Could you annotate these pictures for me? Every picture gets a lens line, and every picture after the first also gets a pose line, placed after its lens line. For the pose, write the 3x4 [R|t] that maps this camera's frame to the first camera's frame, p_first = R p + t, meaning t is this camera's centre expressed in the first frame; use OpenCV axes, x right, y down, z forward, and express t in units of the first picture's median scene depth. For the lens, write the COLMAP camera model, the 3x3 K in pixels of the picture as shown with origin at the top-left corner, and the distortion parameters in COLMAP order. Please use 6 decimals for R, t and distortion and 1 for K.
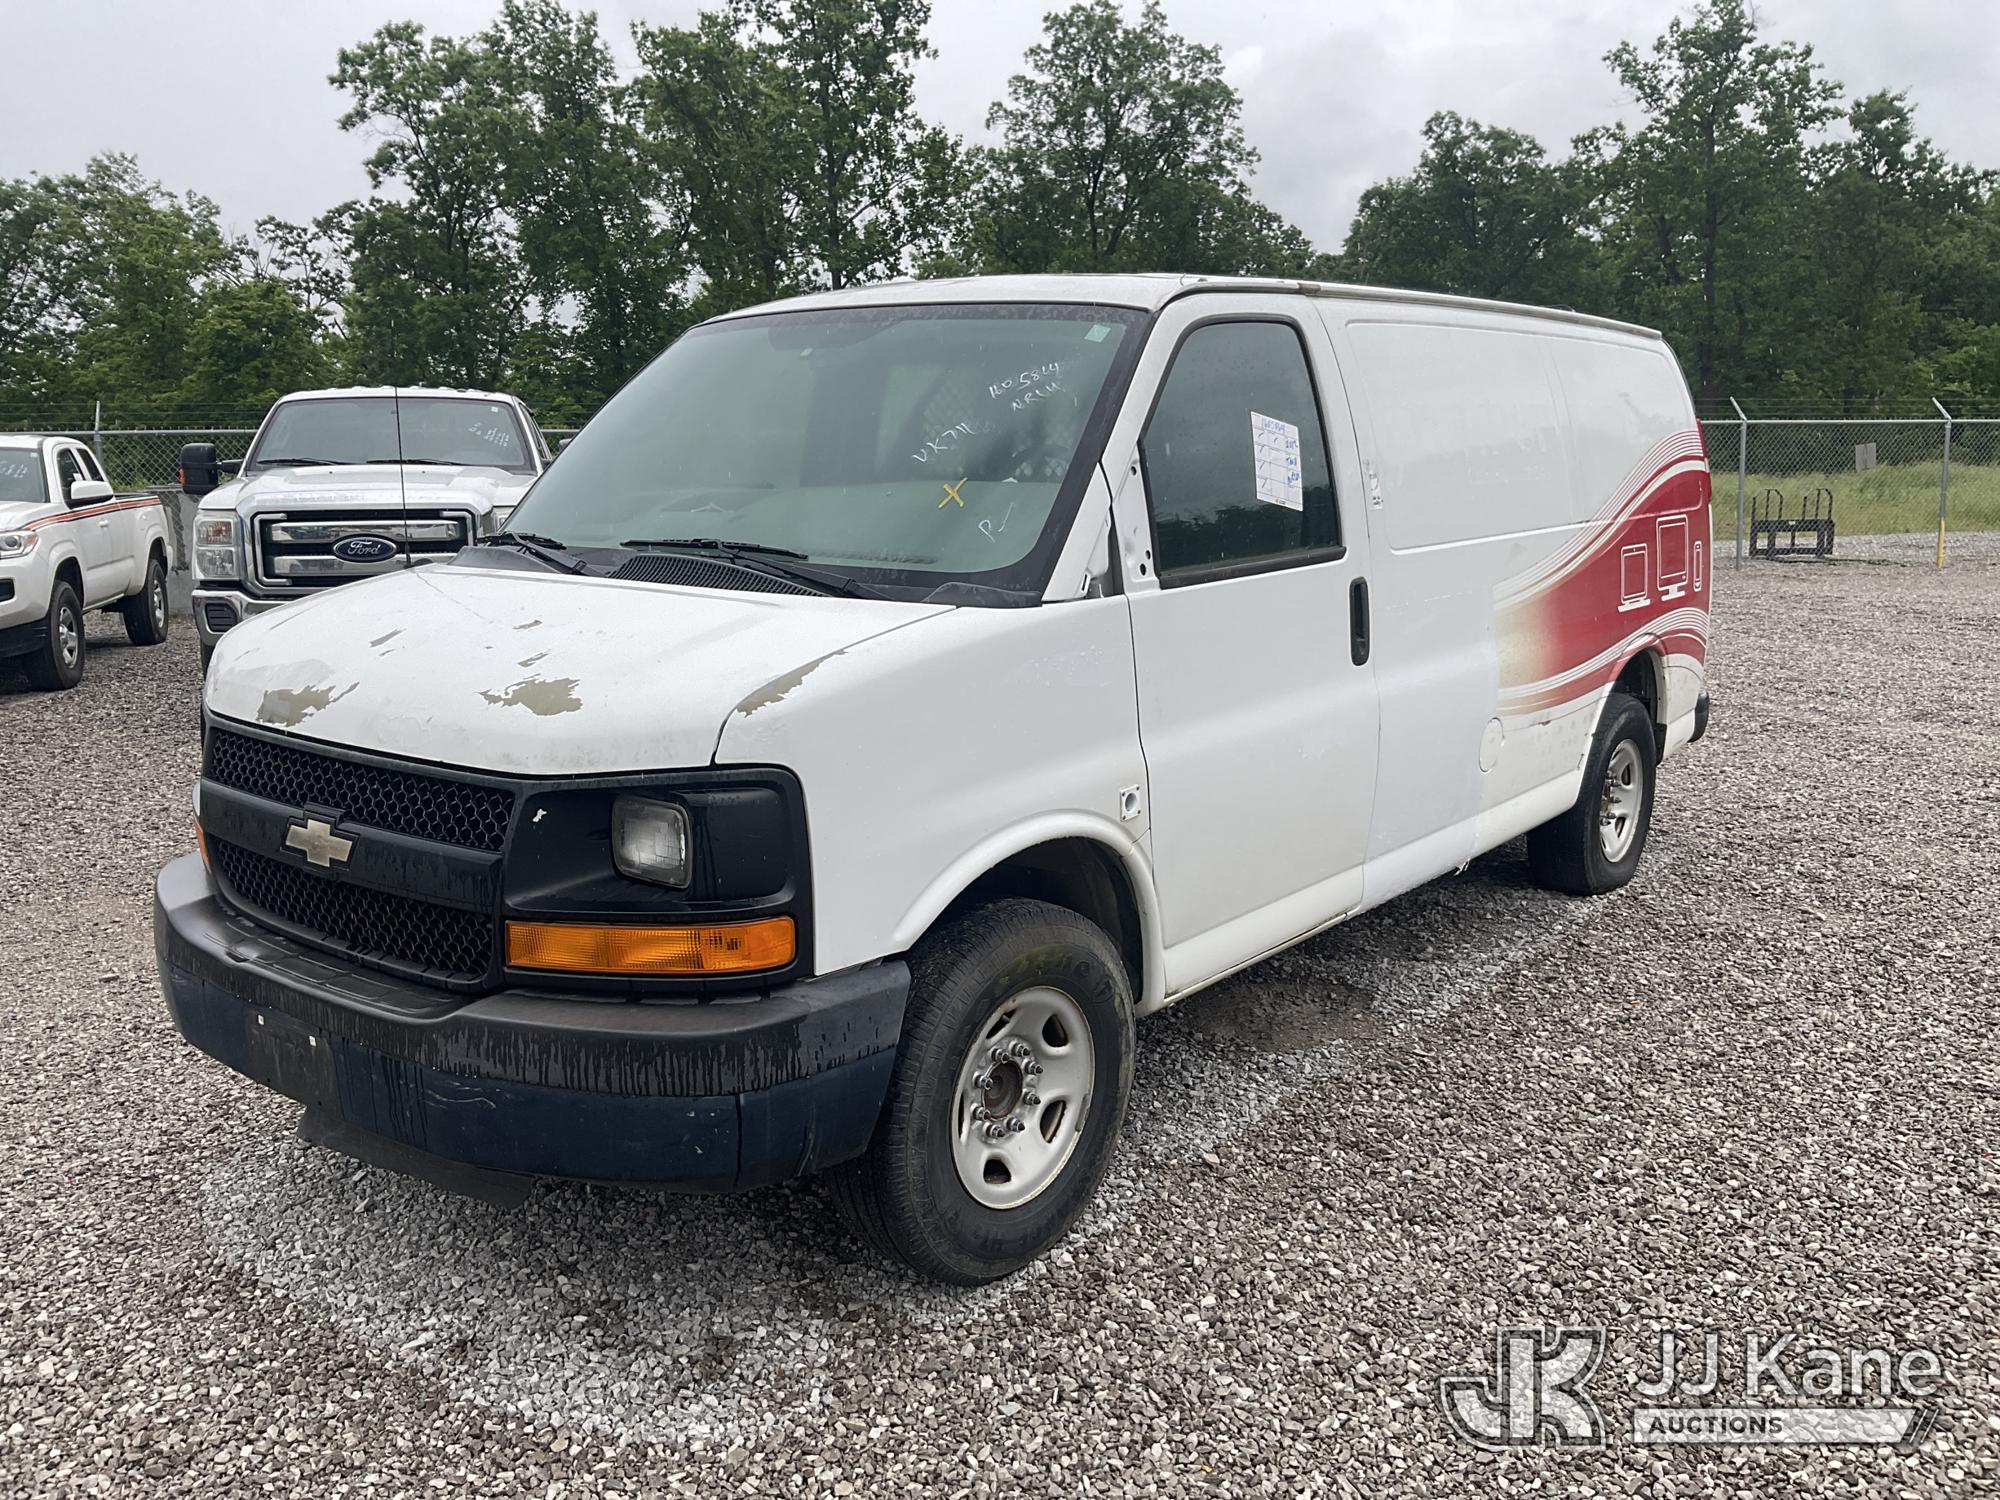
lens RADIAL K [[1658.8, 0, 972.4], [0, 1658.8, 753.0], [0, 0, 1]] dist [0.087920, -0.070074]
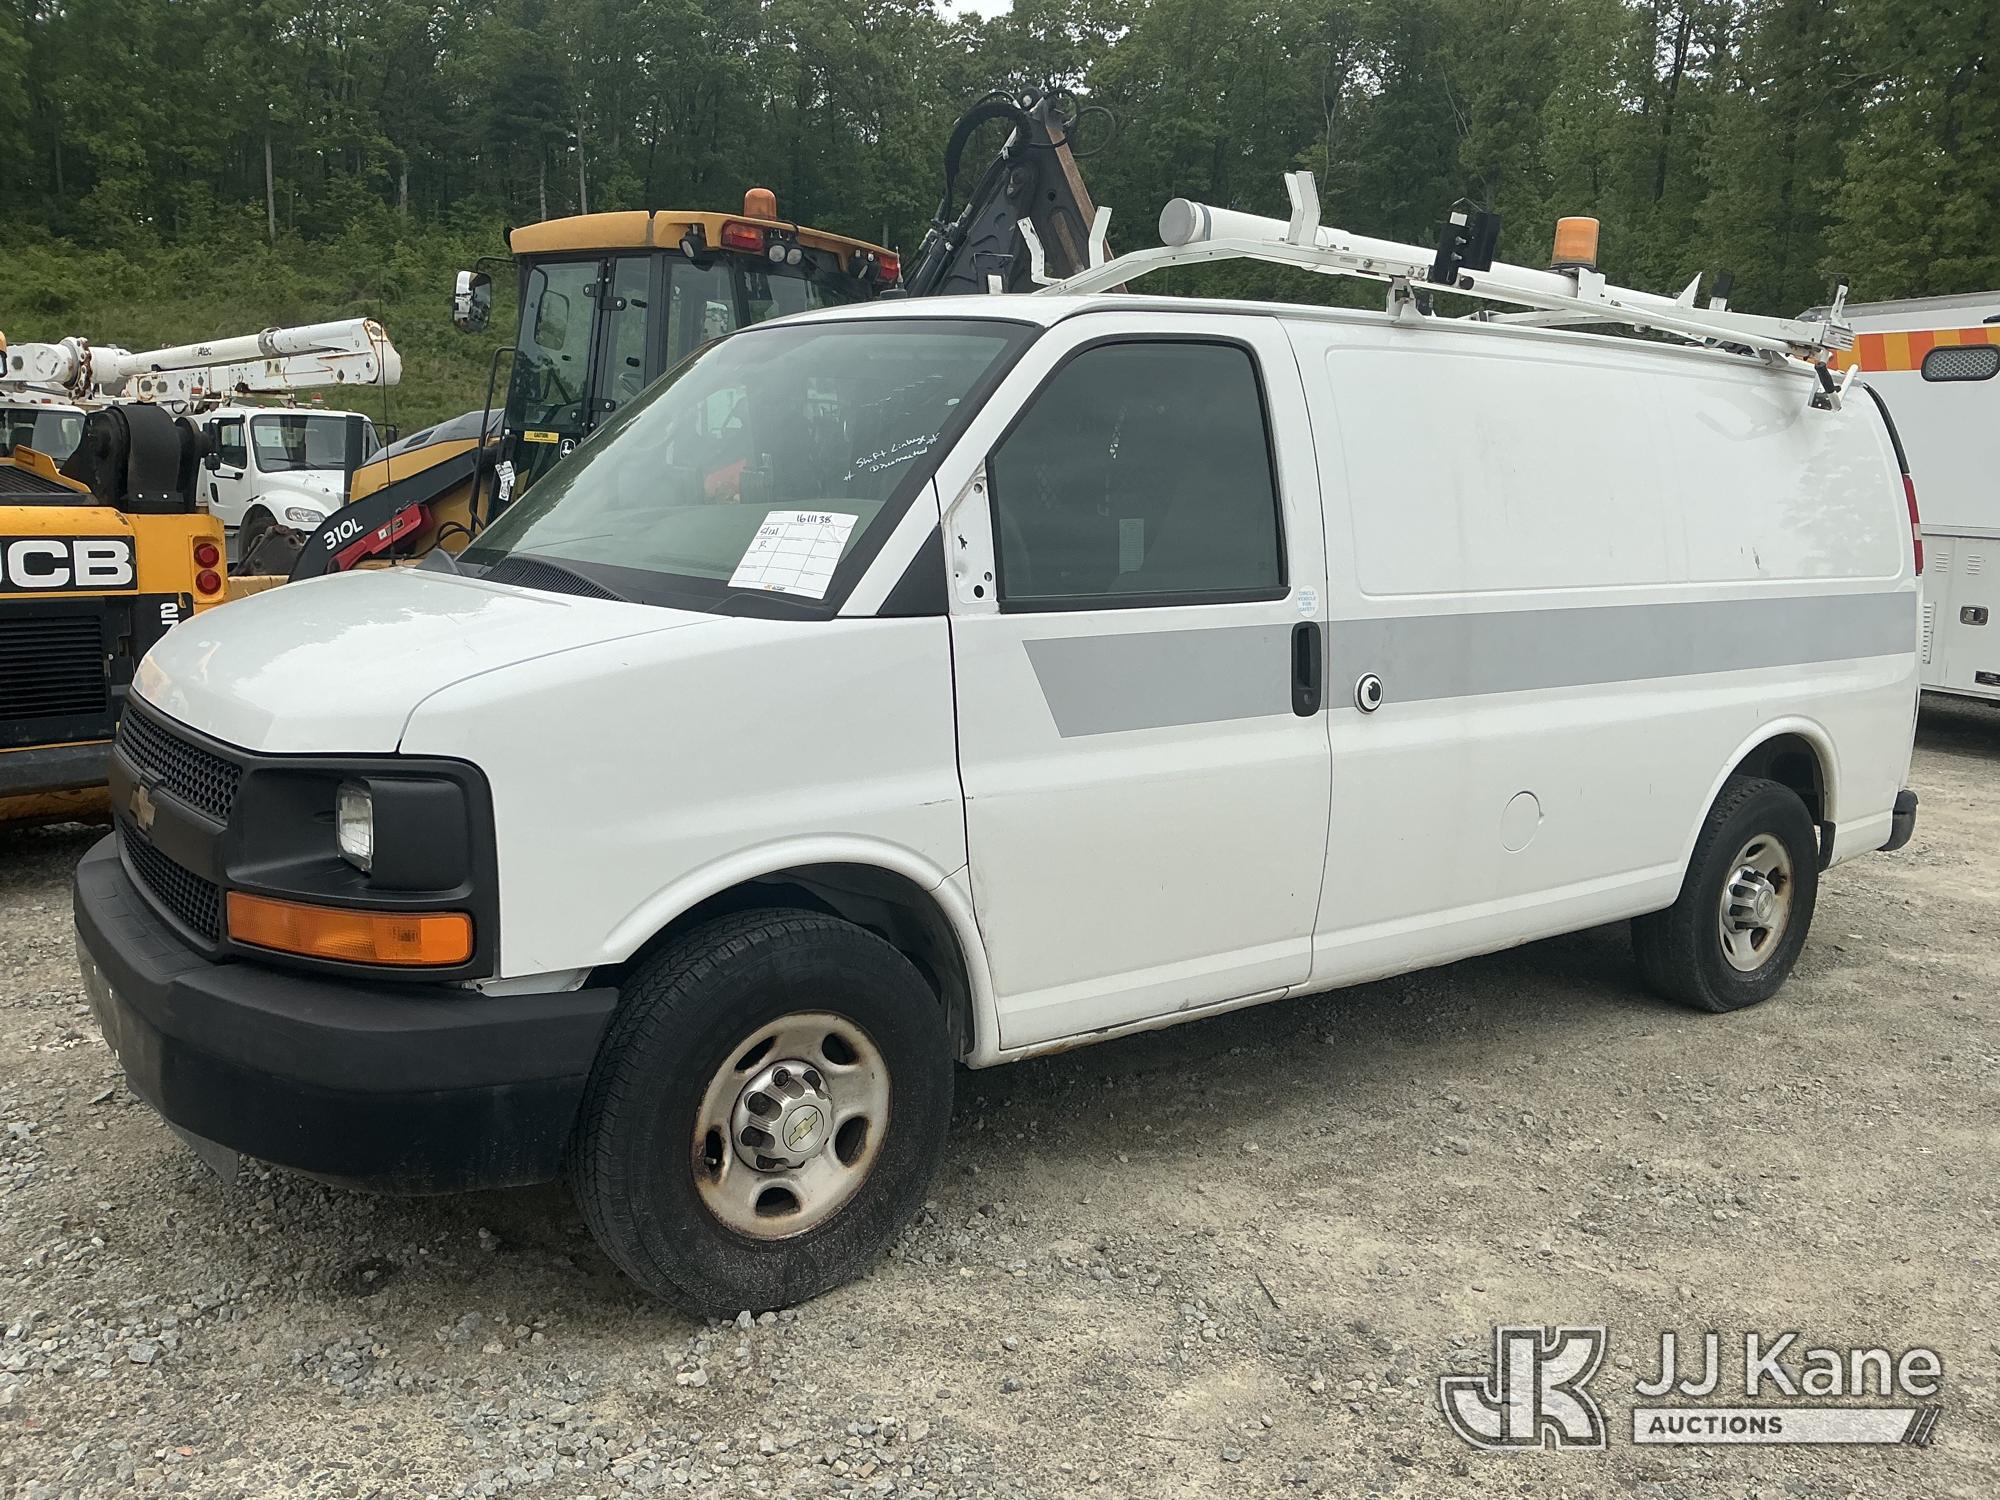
lens RADIAL K [[1658.8, 0, 1008.4], [0, 1658.8, 732.5], [0, 0, 1]] dist [0.087920, -0.070074]
pose [[0.966234, 0.067734, -0.248602, 0.395776], [-0.078752, 0.996293, -0.034632, 0.000645], [0.245335, 0.053040, 0.967986, 0.103043]]
